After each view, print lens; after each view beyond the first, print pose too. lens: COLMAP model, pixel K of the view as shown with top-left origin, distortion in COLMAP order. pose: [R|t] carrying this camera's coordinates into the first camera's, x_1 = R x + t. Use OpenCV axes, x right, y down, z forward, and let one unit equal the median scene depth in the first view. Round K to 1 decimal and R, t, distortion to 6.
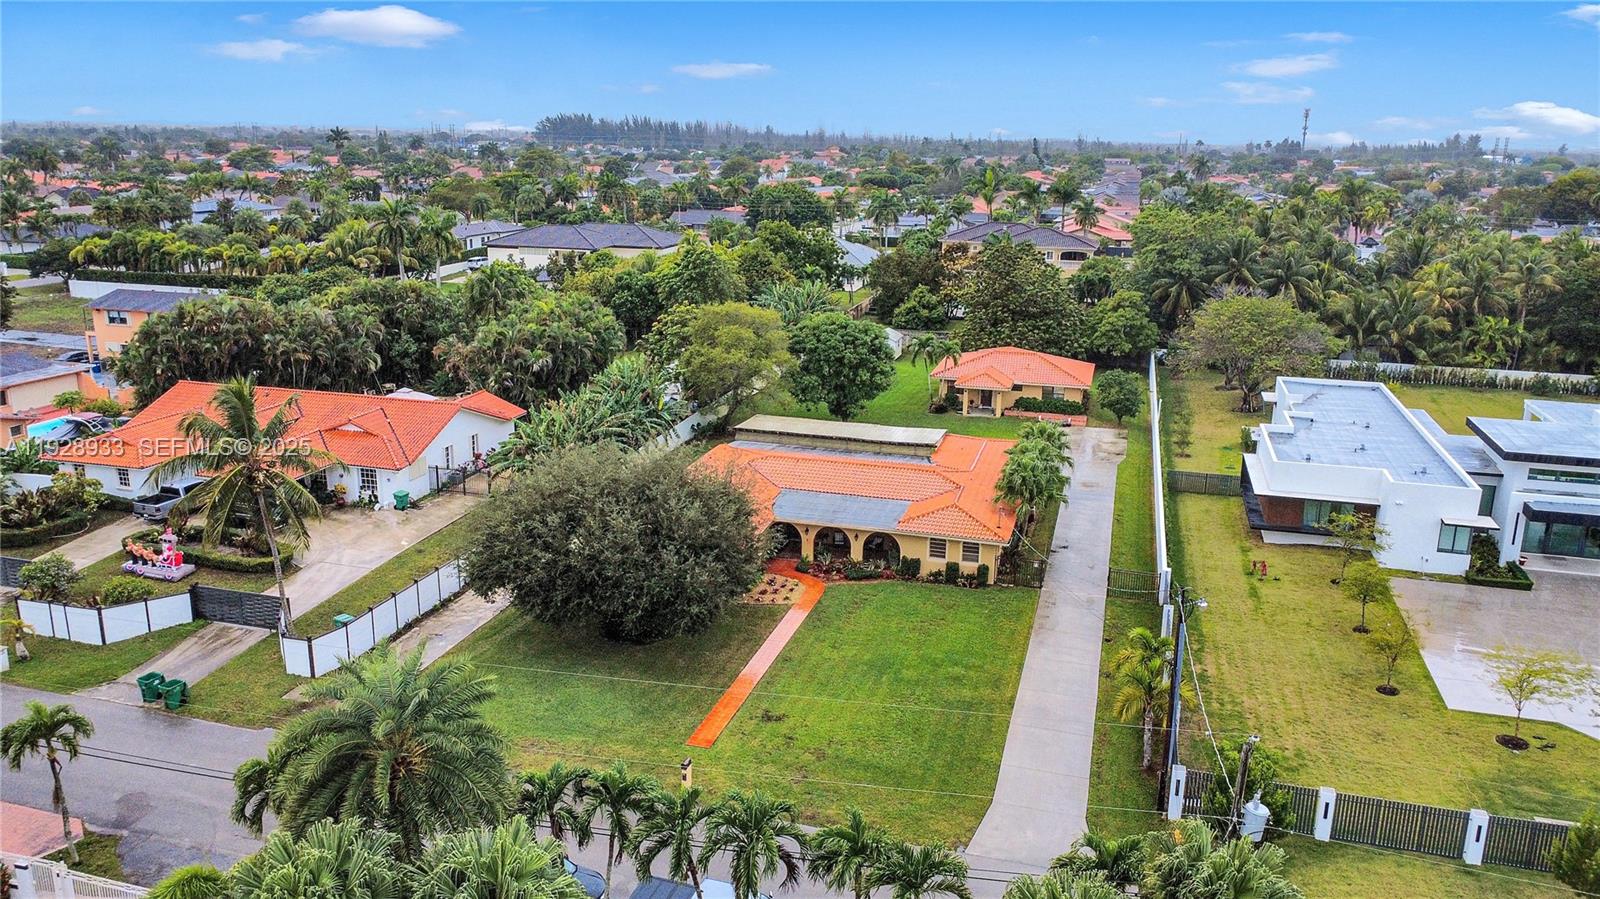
lens RADIAL K [[1192.8, 0, 800.0], [0, 1192.8, 449.5], [0, 0, 1]] dist [0.002241, -0.004760]
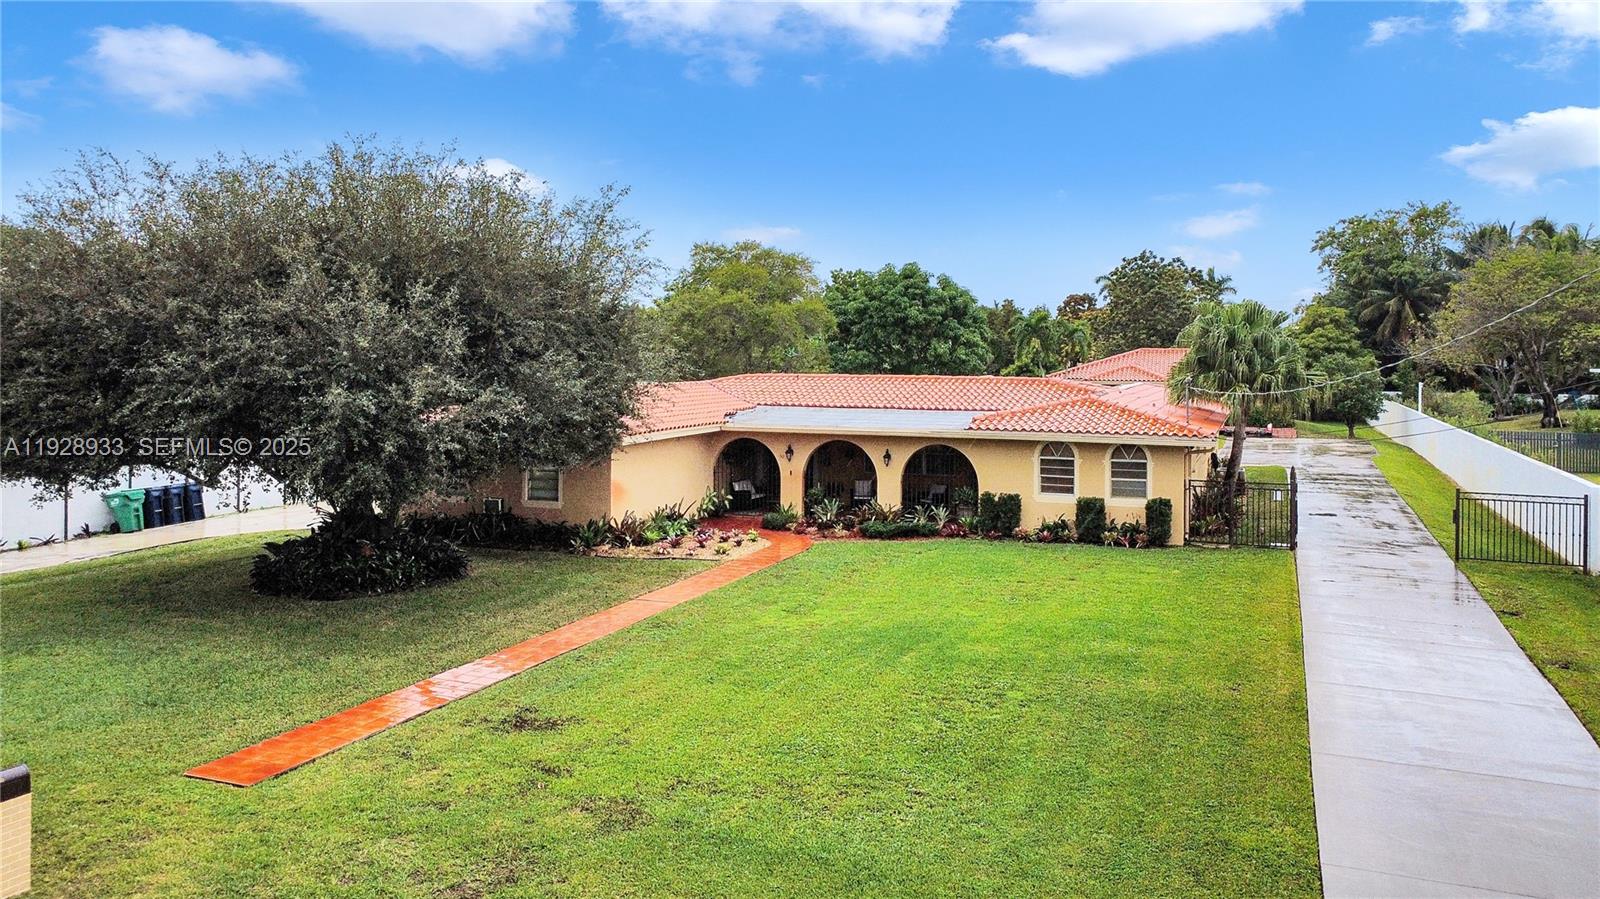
lens RADIAL K [[1228.5, 0, 799.5], [0, 1228.5, 331.0], [0, 0, 1]] dist [0.001158, 0.000754]
pose [[0.995297, -0.007148, -0.096602, 0.055115], [-0.019156, 0.963056, -0.268618, 0.144871], [0.094953, 0.269205, 0.958390, 0.456673]]
